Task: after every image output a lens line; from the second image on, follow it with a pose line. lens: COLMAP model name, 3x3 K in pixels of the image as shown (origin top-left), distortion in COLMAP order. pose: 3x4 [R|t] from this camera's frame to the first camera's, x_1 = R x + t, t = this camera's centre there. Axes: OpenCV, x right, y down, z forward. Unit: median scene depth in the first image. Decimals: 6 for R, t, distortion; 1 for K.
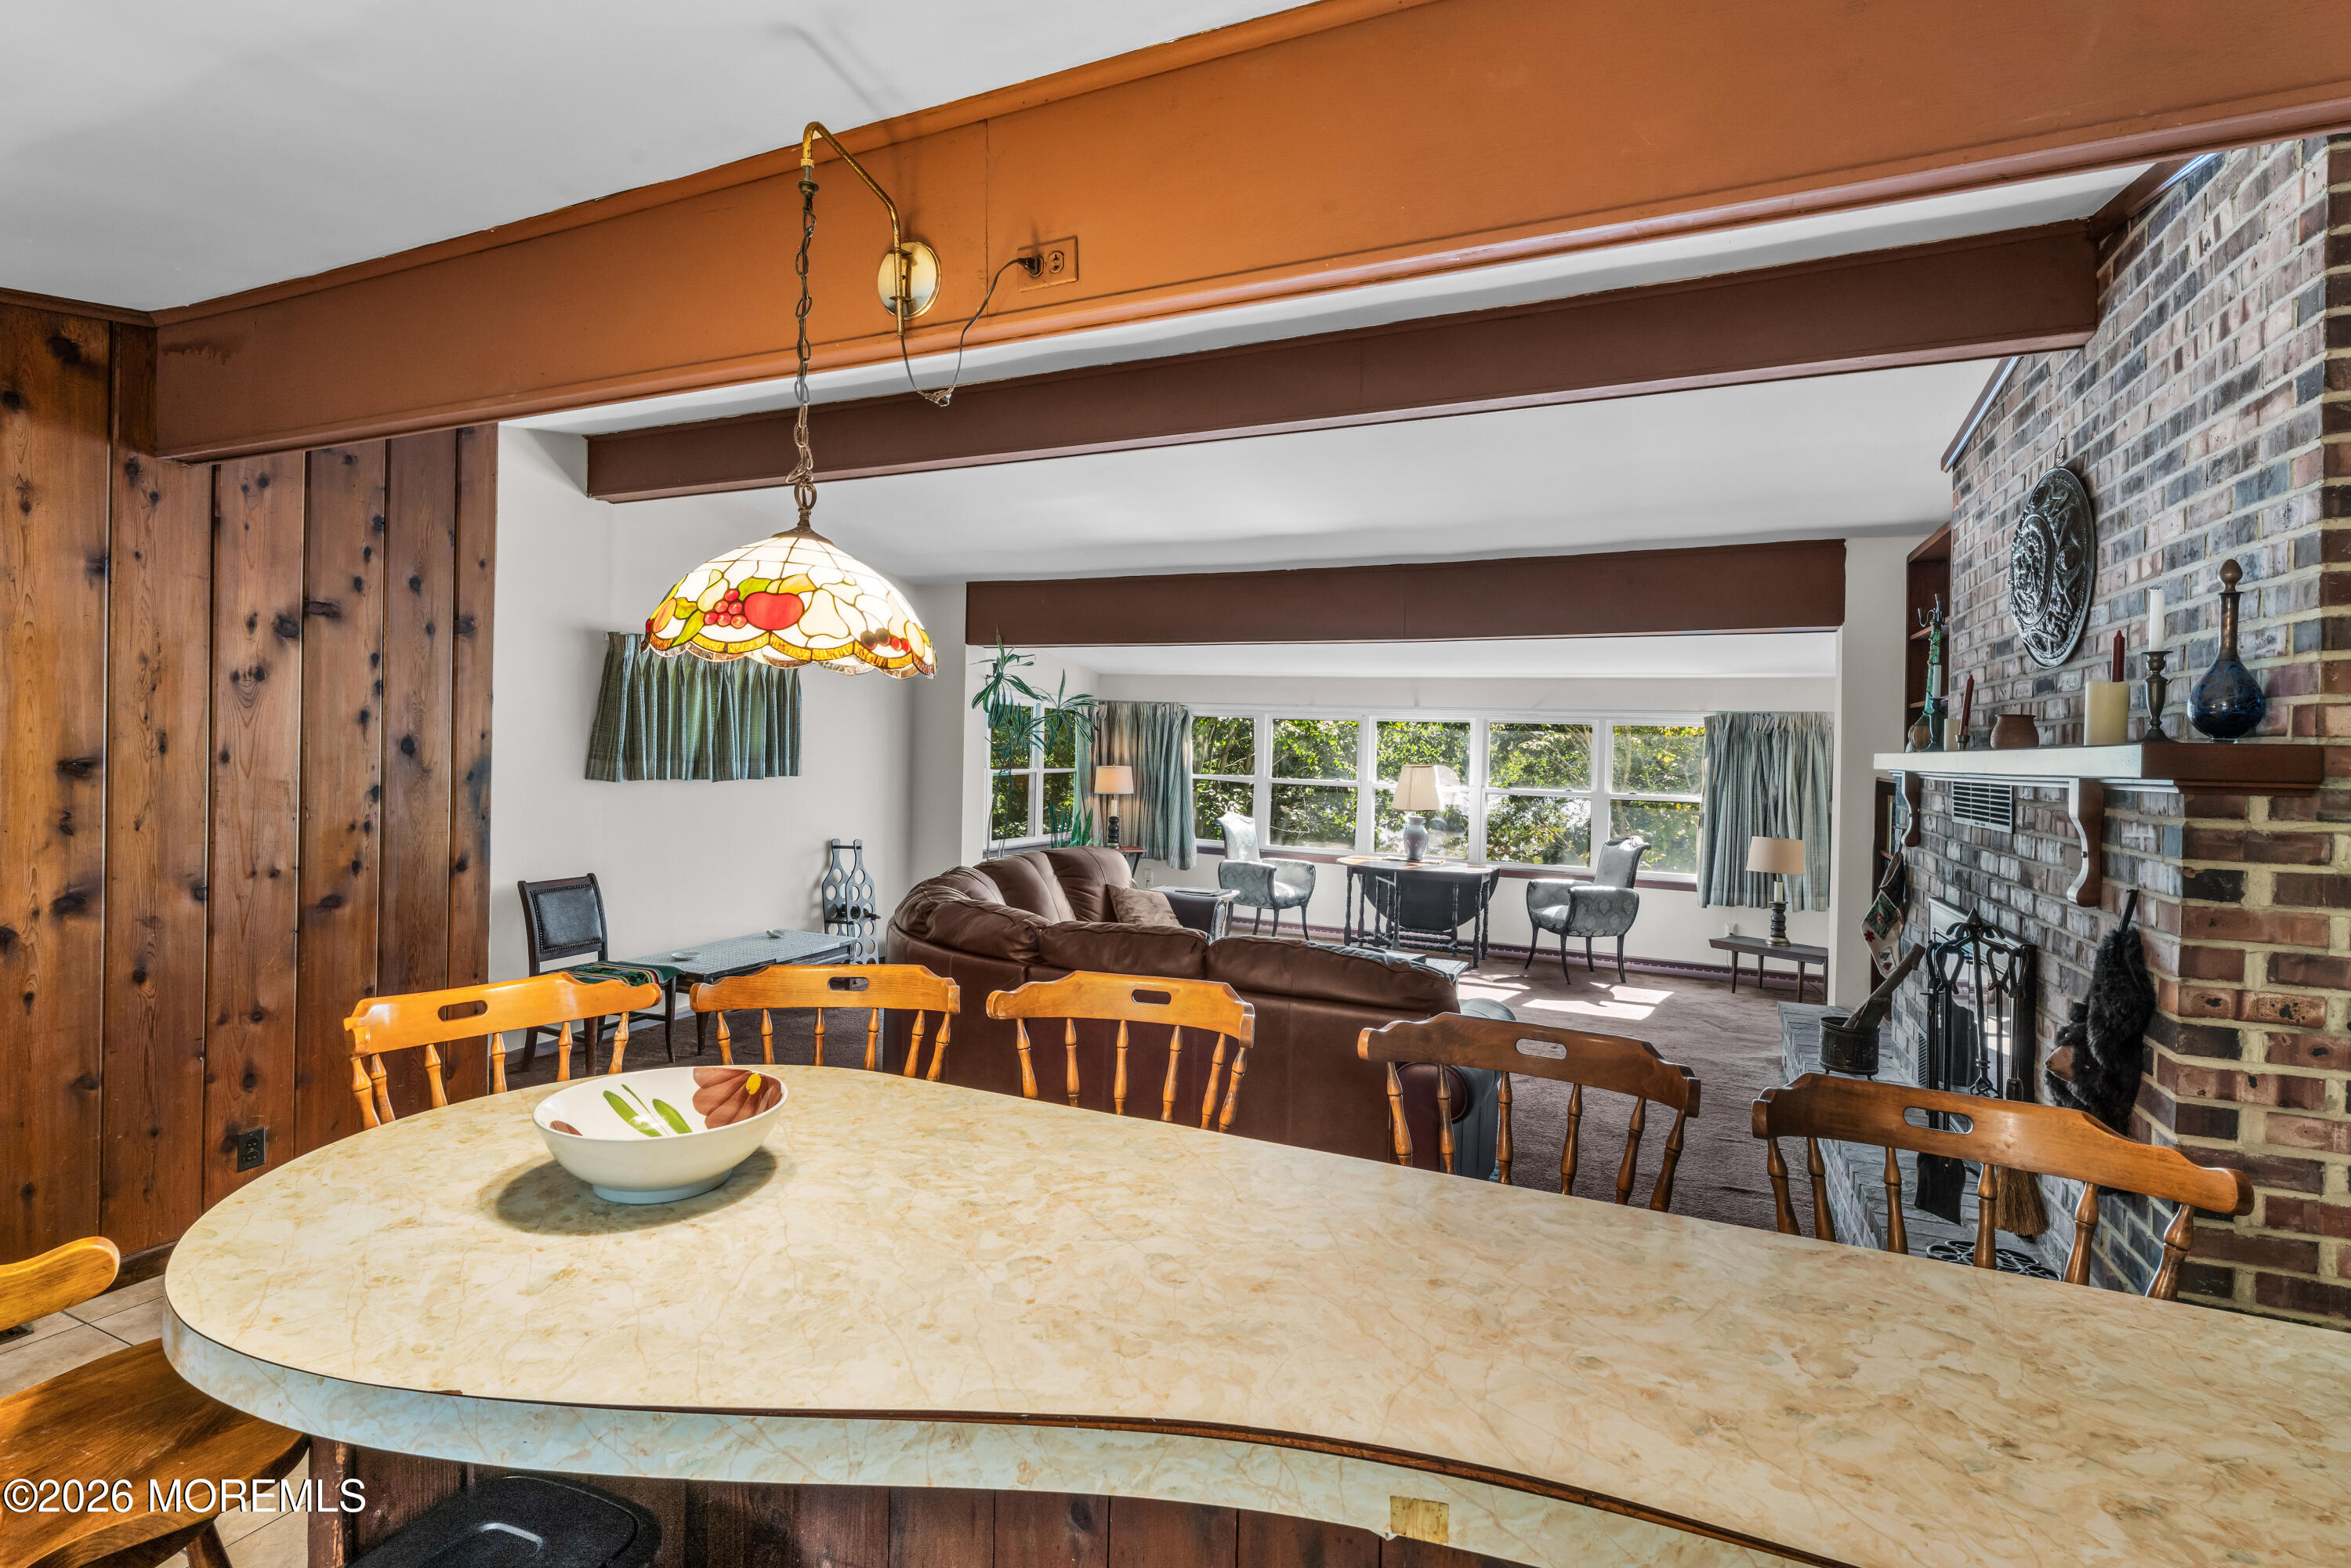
lens RADIAL K [[1107.0, 0, 1162.4], [0, 1107.0, 751.5], [0, 0, 1]] dist [0.001132, 0.001321]
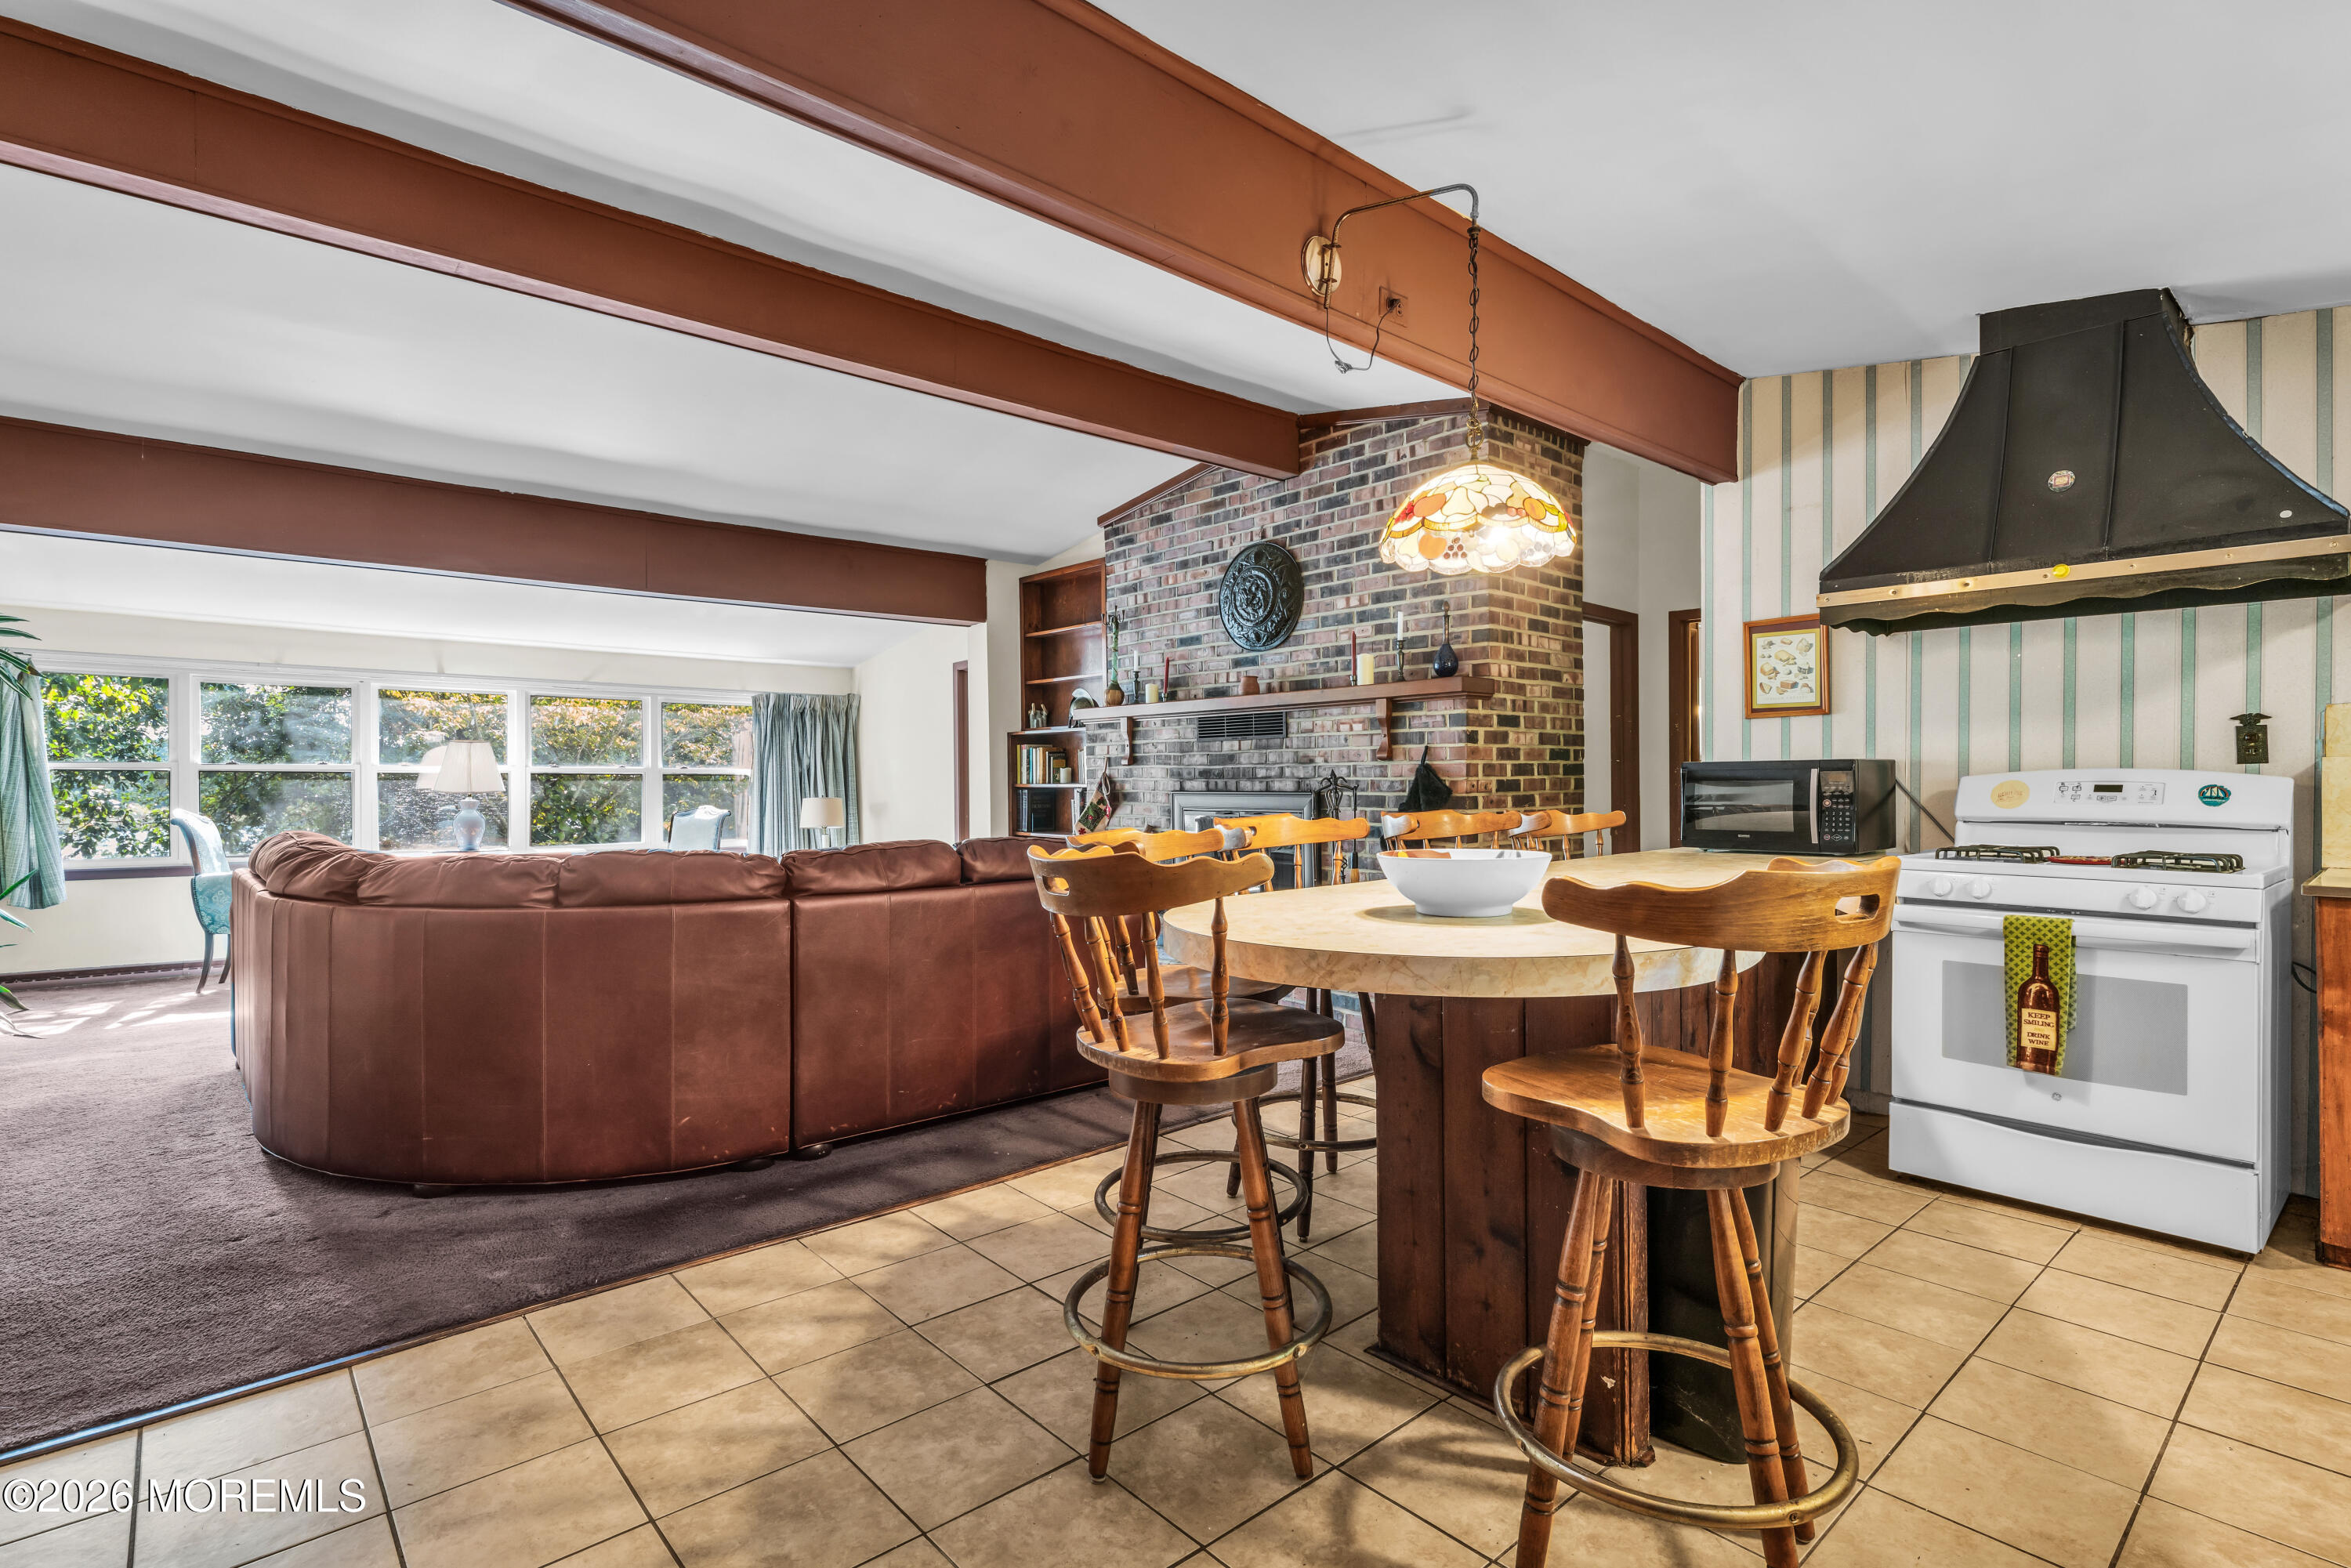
lens RADIAL K [[1121.1, 0, 1163.4], [0, 1121.1, 786.7], [0, 0, 1]] dist [-0.002104, -0.000255]
pose [[0.409033, -0.030674, 0.912004, -0.391442], [0.017367, 0.999516, 0.025828, 0.039525], [-0.912354, 0.005274, 0.409367, 0.159852]]
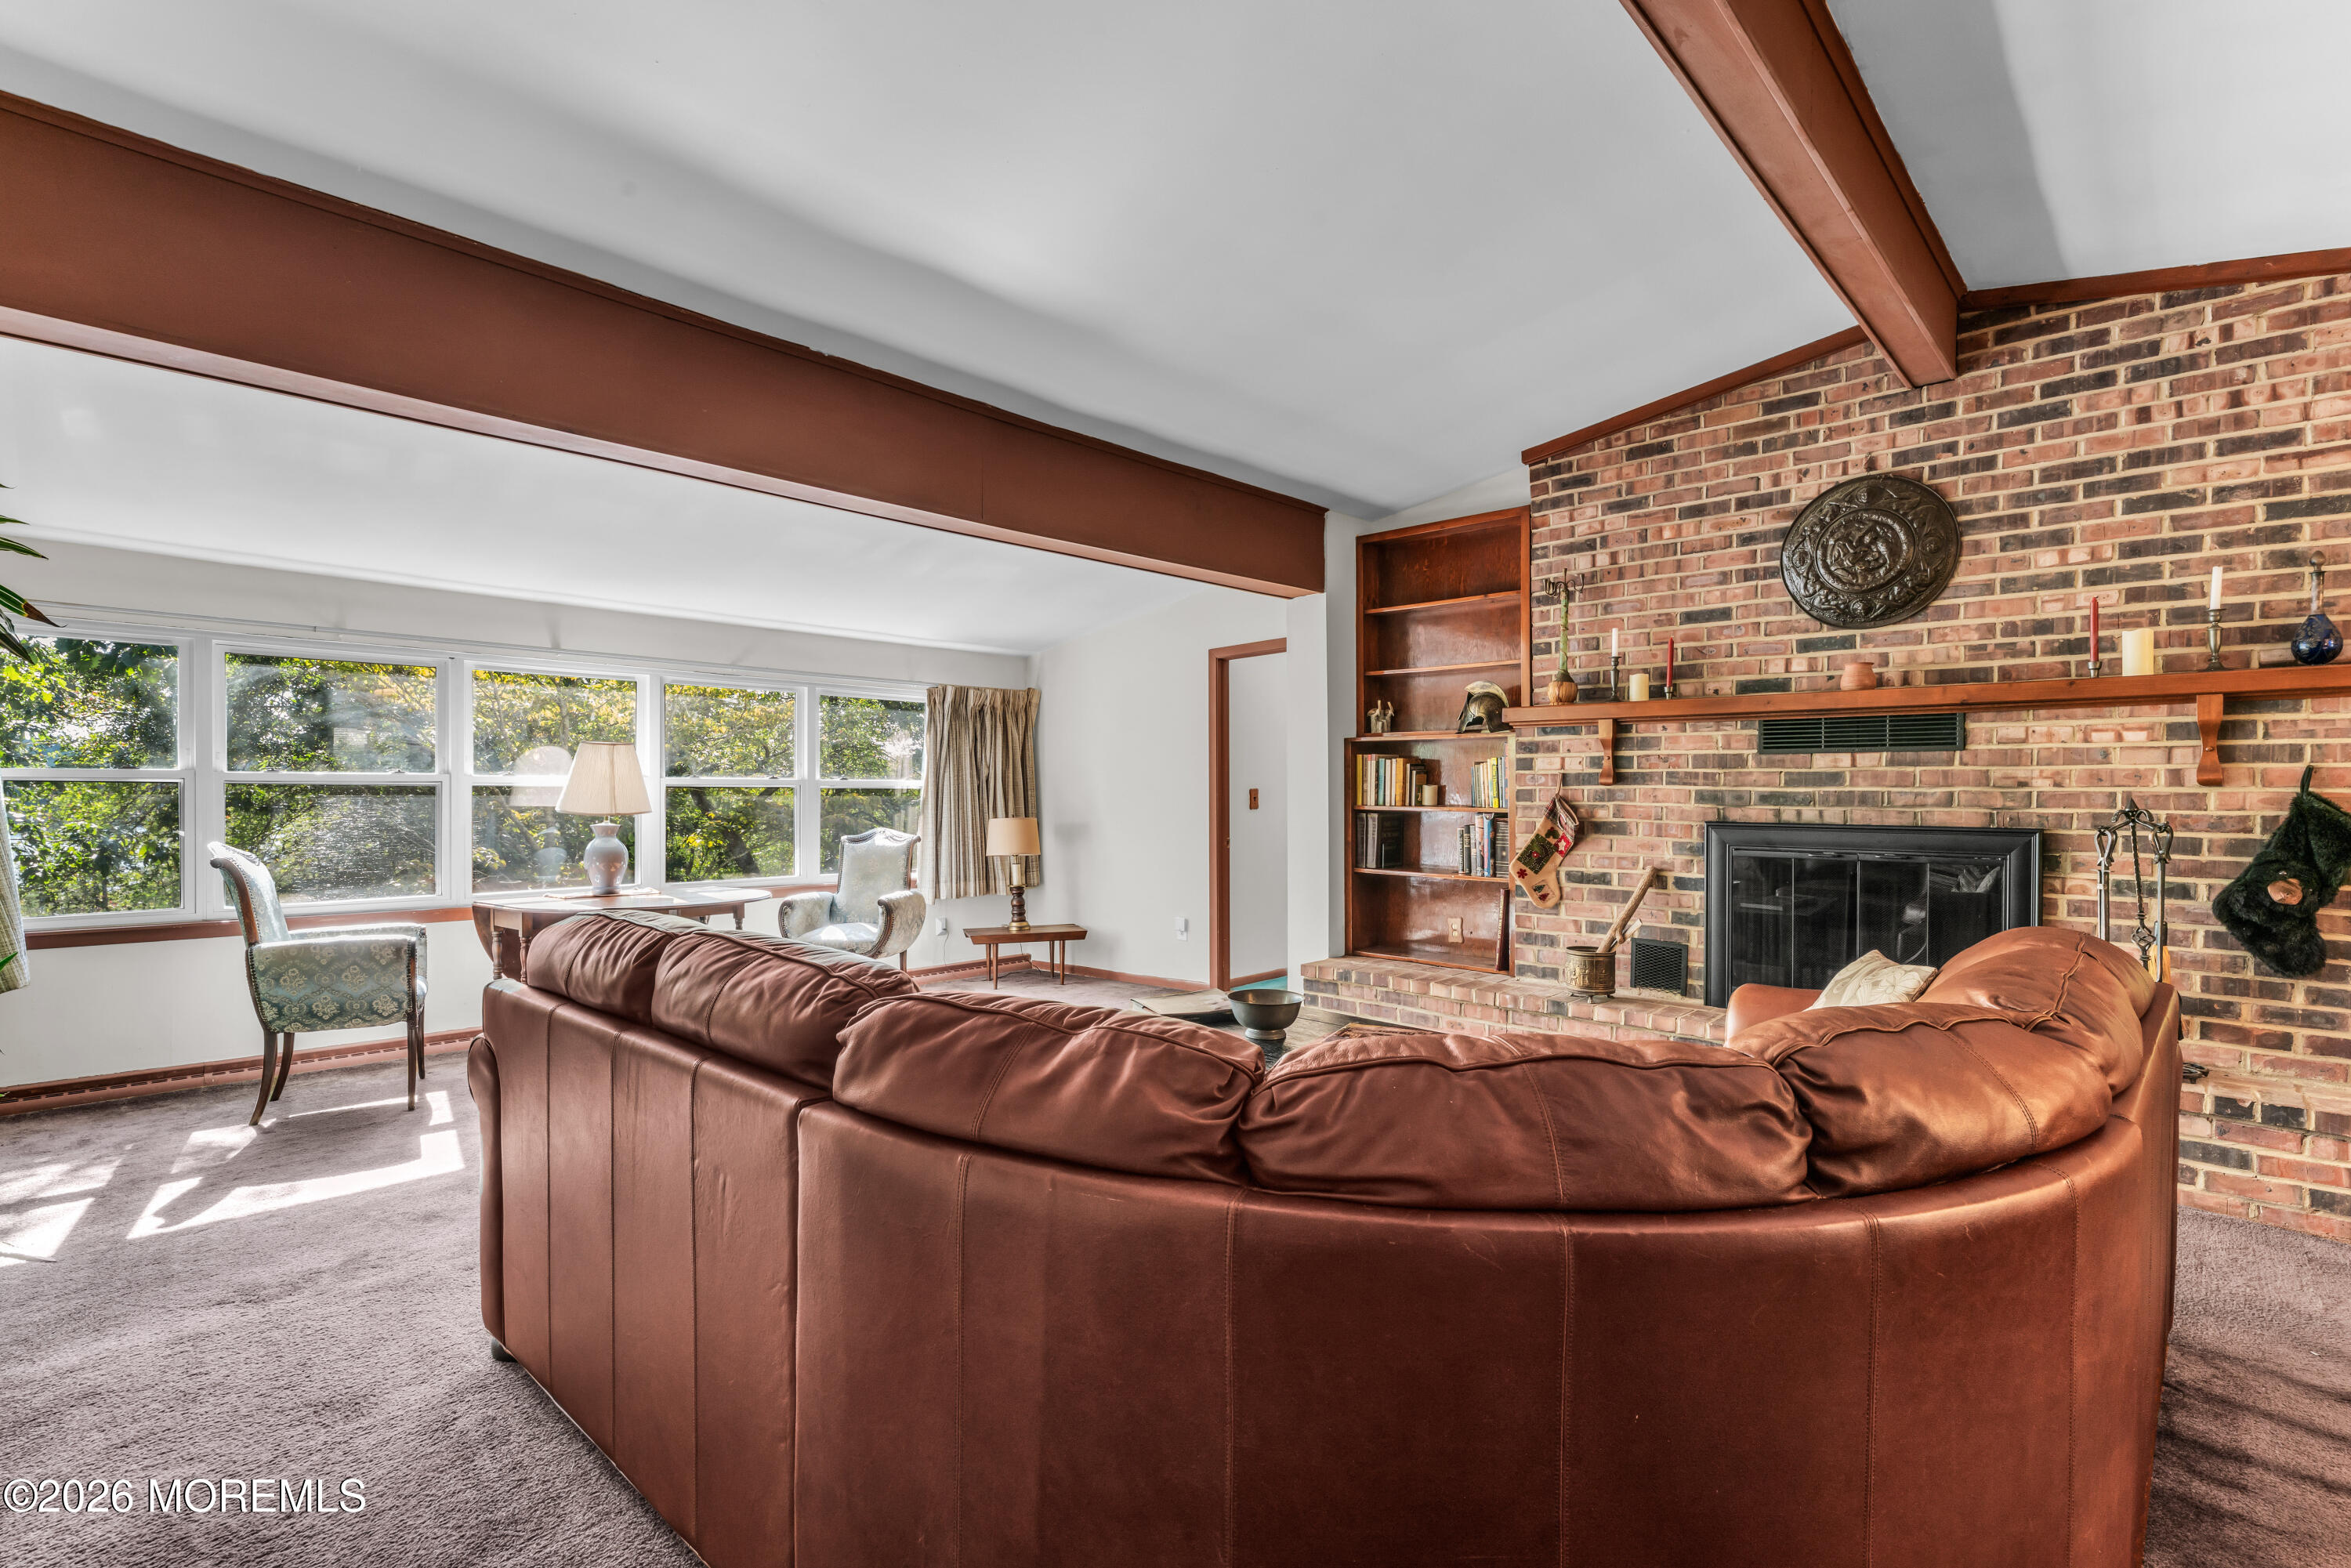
lens RADIAL K [[1087.4, 0, 1153.9], [0, 1087.4, 798.7], [0, 0, 1]] dist [-0.003580, -0.000040]
pose [[0.328492, -0.034903, 0.943862, -0.281915], [0.009837, 0.999389, 0.033533, 0.029972], [-0.944456, -0.001731, 0.328634, 0.561791]]
